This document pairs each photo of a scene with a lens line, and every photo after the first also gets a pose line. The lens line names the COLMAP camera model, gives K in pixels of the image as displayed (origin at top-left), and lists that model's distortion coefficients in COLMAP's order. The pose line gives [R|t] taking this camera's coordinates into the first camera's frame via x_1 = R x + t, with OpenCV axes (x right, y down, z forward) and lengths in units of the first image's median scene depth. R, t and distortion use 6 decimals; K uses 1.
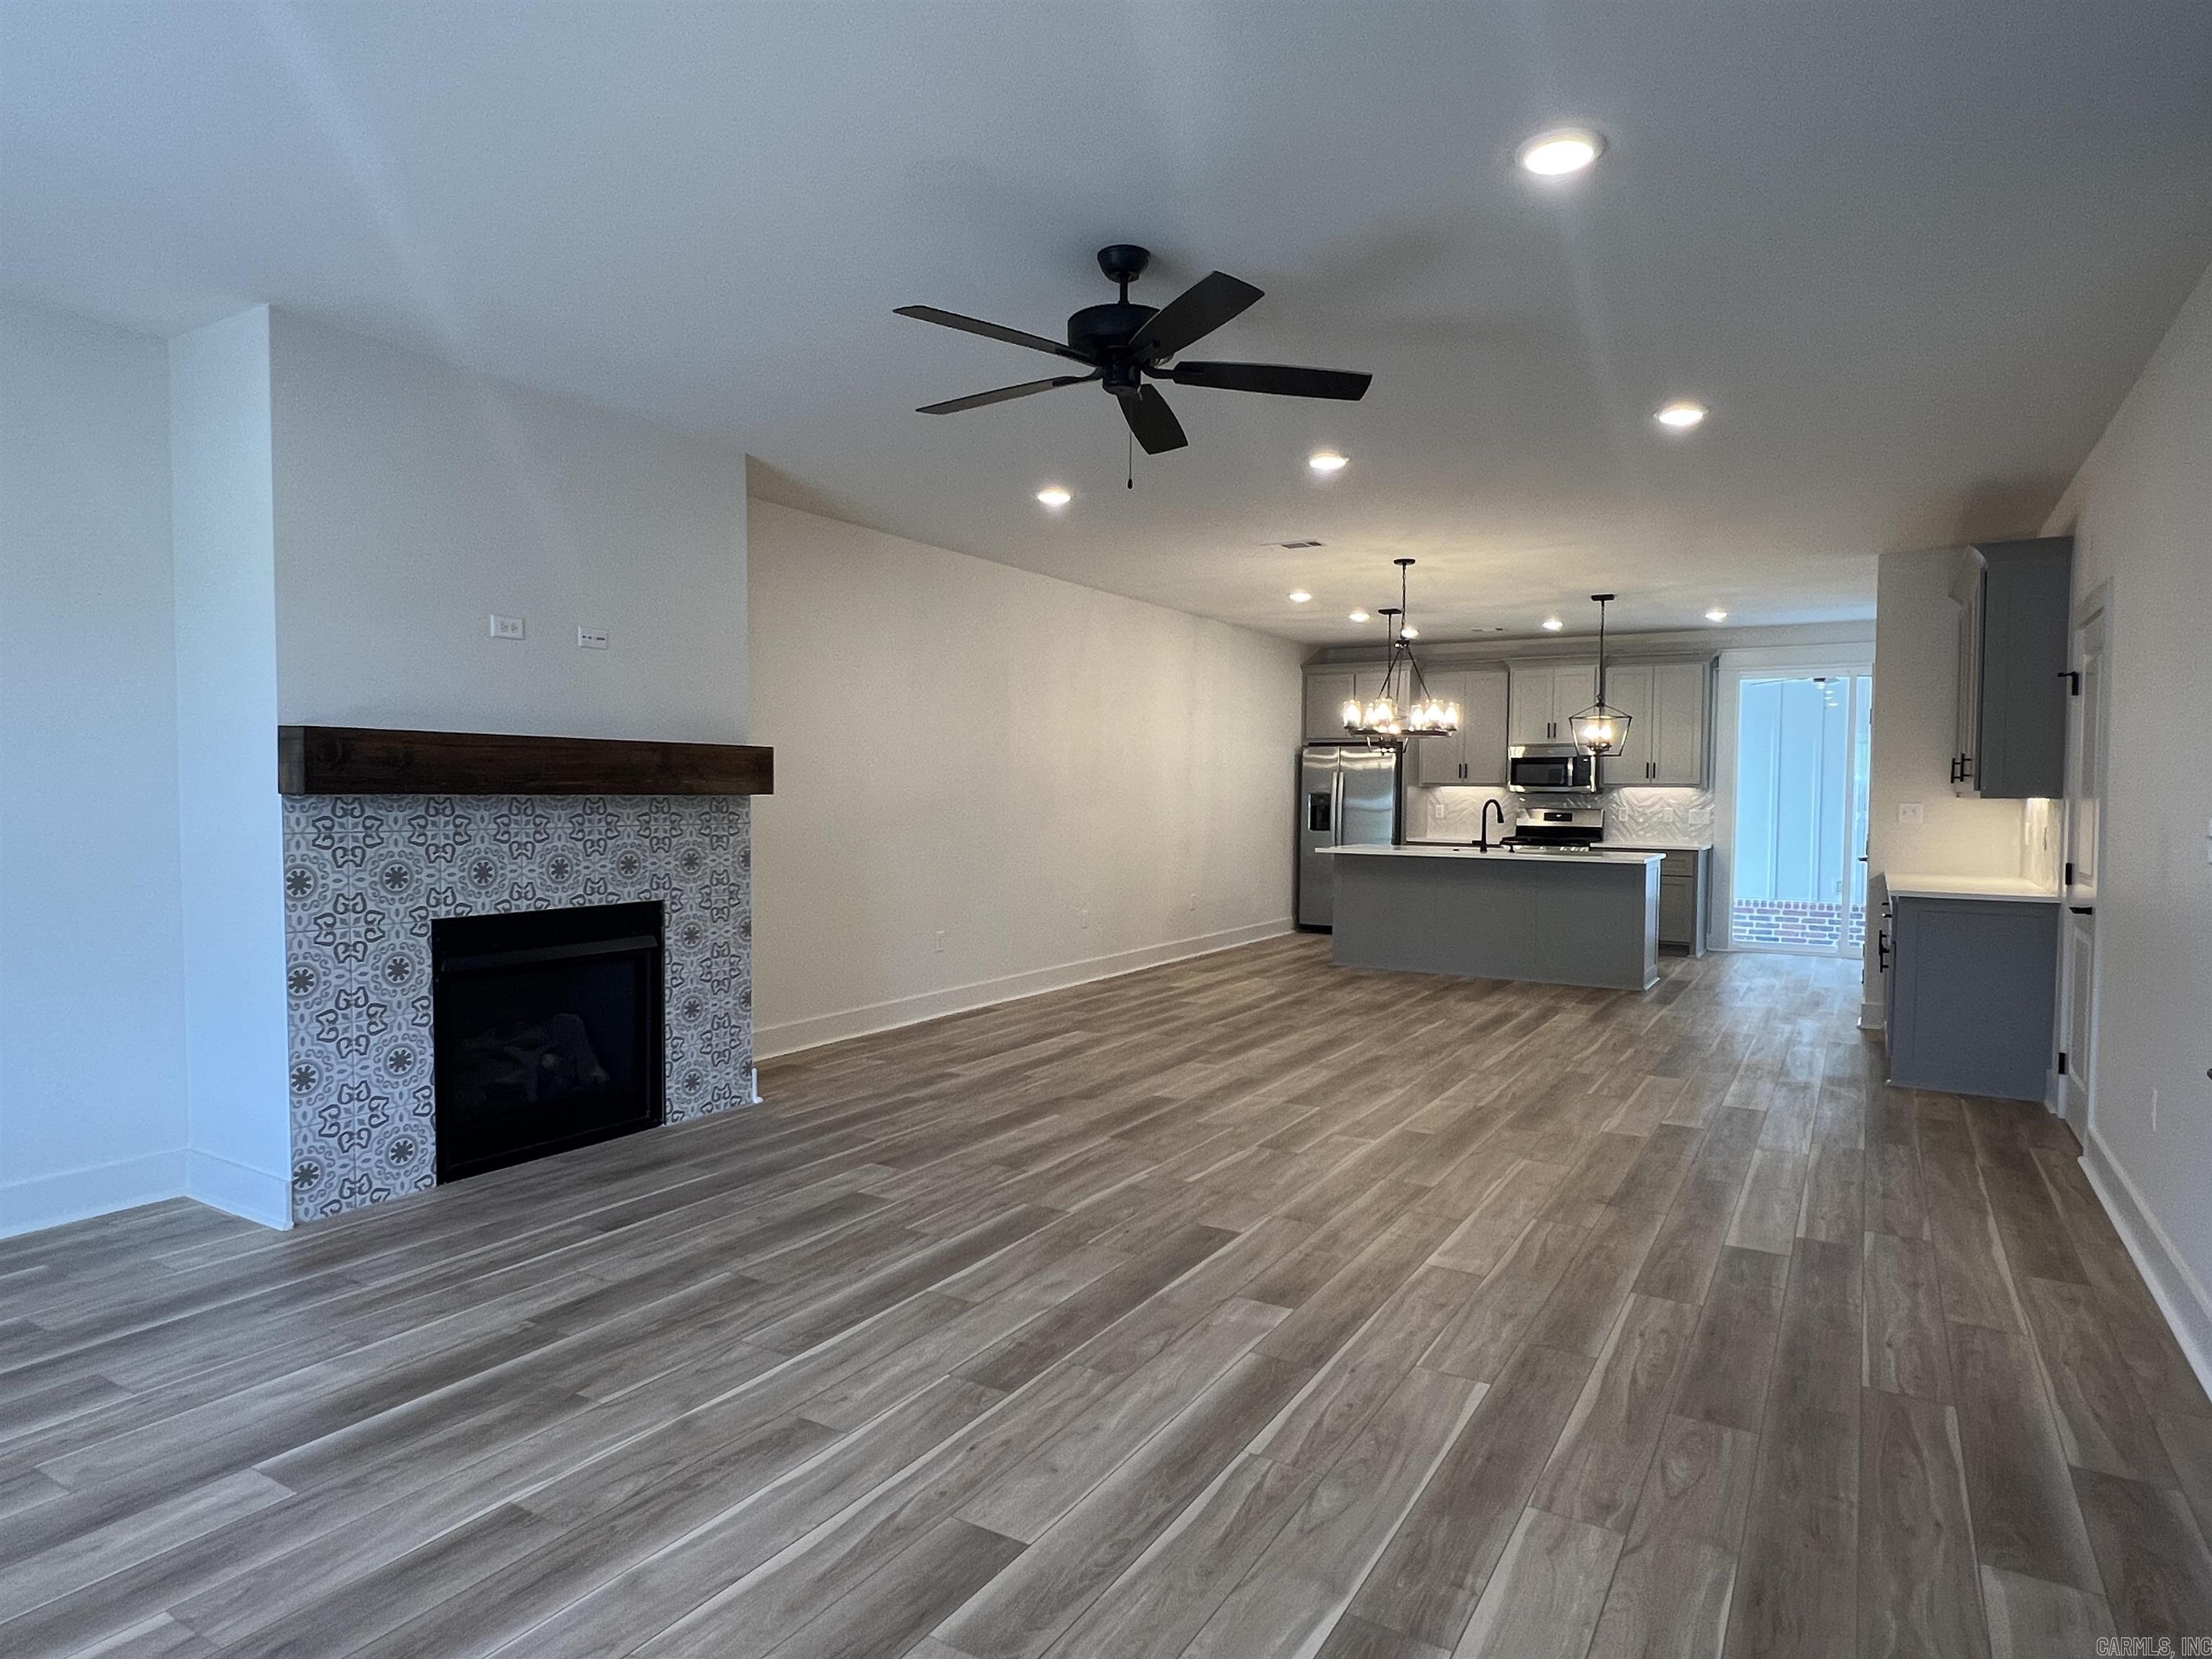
lens RADIAL K [[1272.0, 0, 1109.2], [0, 1272.0, 843.9], [0, 0, 1]] dist [-0.003364, -0.001275]
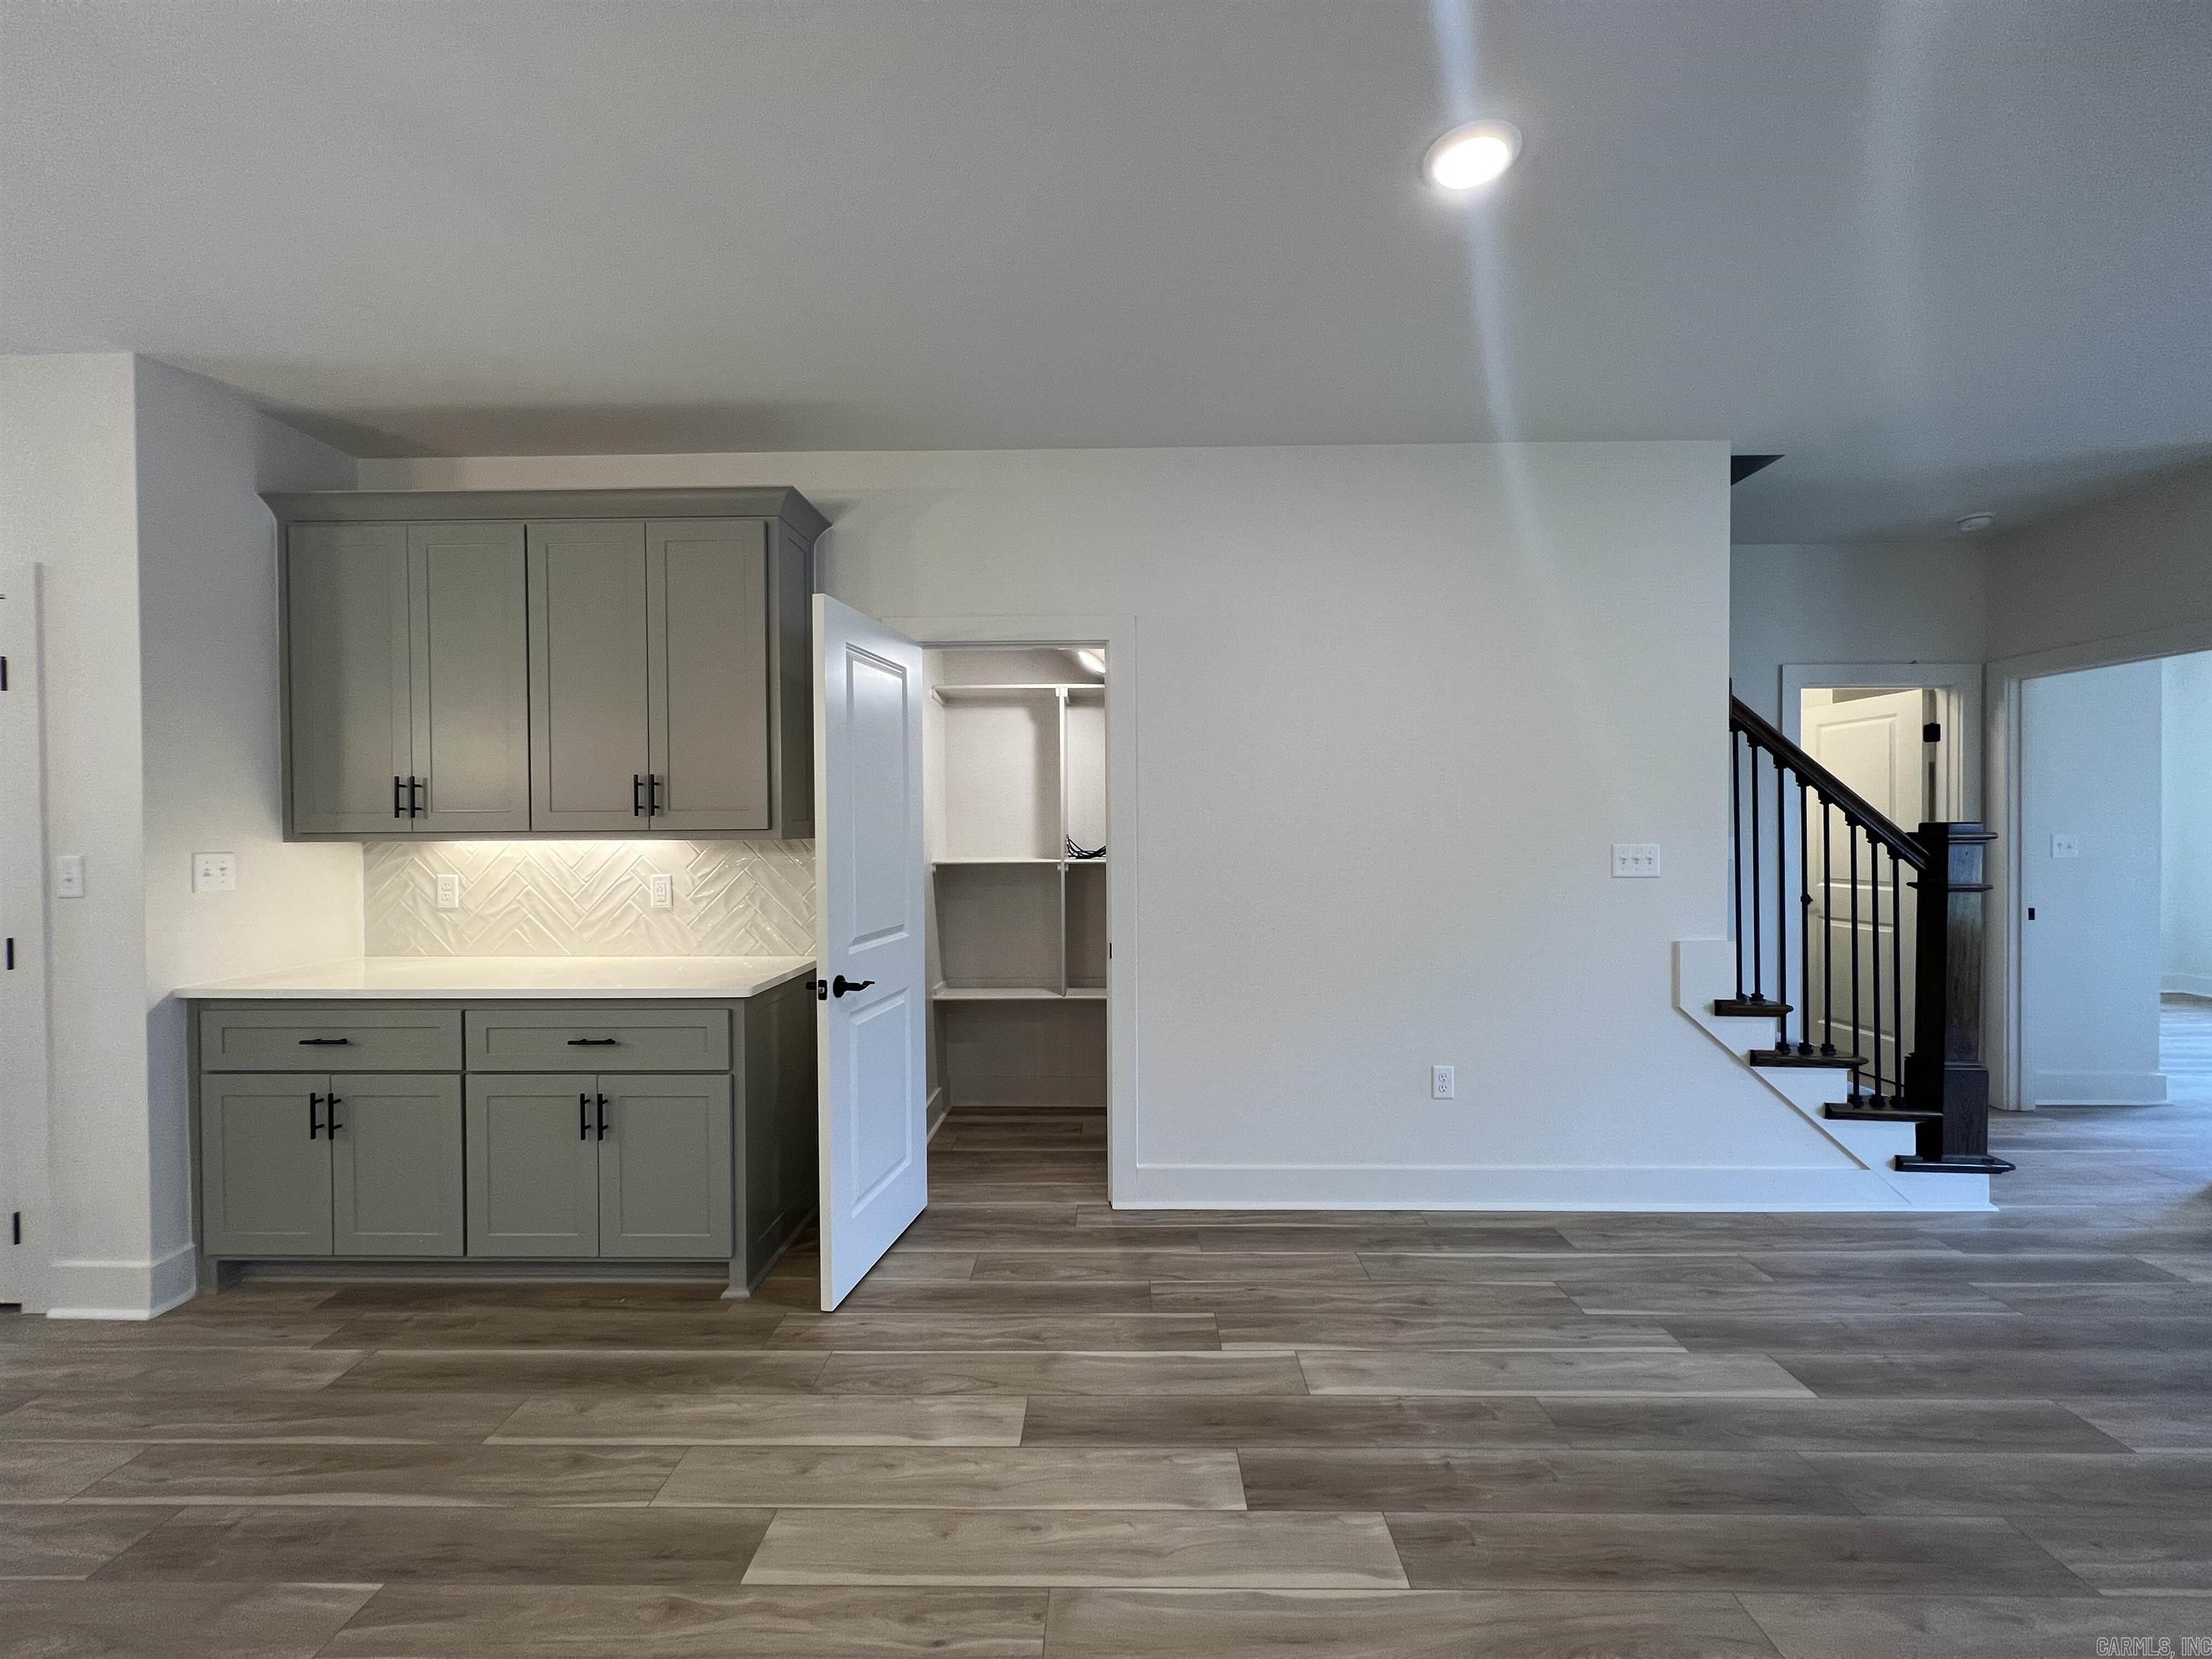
lens RADIAL K [[878.3, 0, 1109.3], [0, 878.3, 835.6], [0, 0, 1]] dist [-0.001431, 0.000419]
pose [[-0.497187, -0.012926, 0.867547, 0.183464], [0.037972, 0.998607, 0.036640, -0.060114], [-0.866812, 0.051160, -0.496004, 1.304677]]
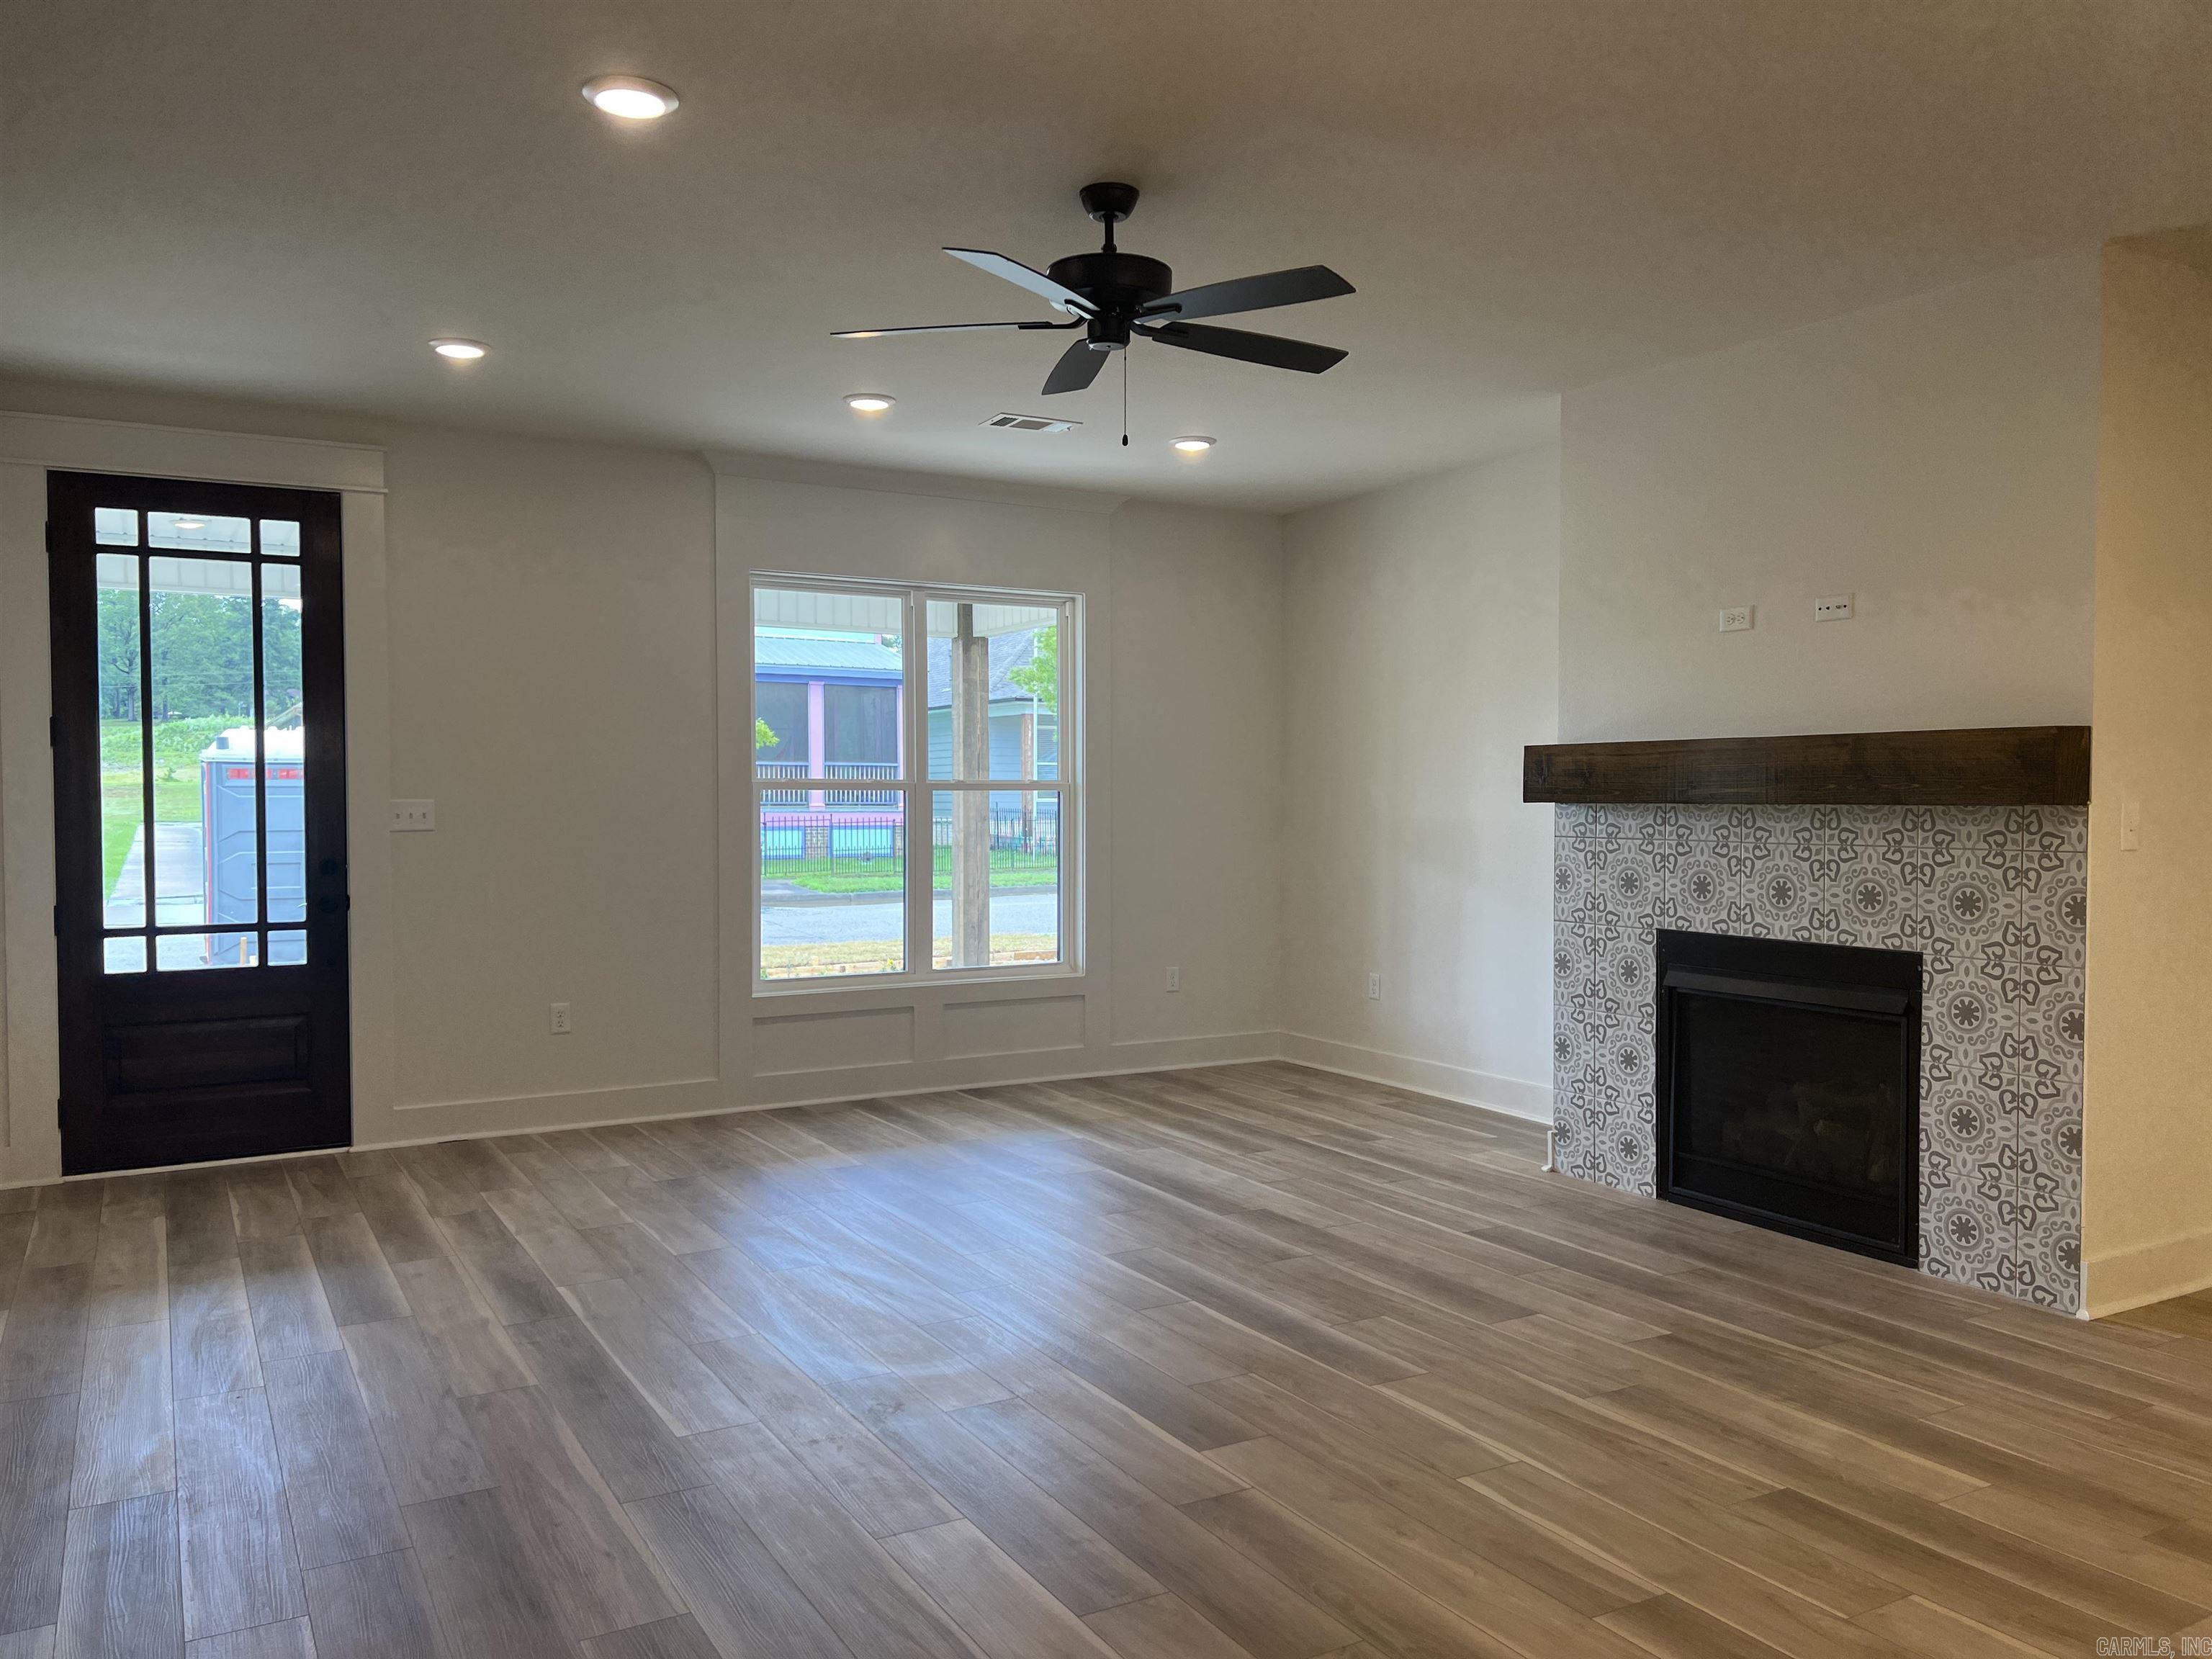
lens RADIAL K [[1659.0, 0, 1106.0], [0, 1659.0, 829.5], [0, 0, 1]] dist [0.019826, -0.003912]
pose [[-0.490431, 0.010797, -0.871413, 0.718285], [-0.039251, 0.998635, 0.034464, -0.040779], [0.870595, 0.051106, -0.489338, 1.105371]]
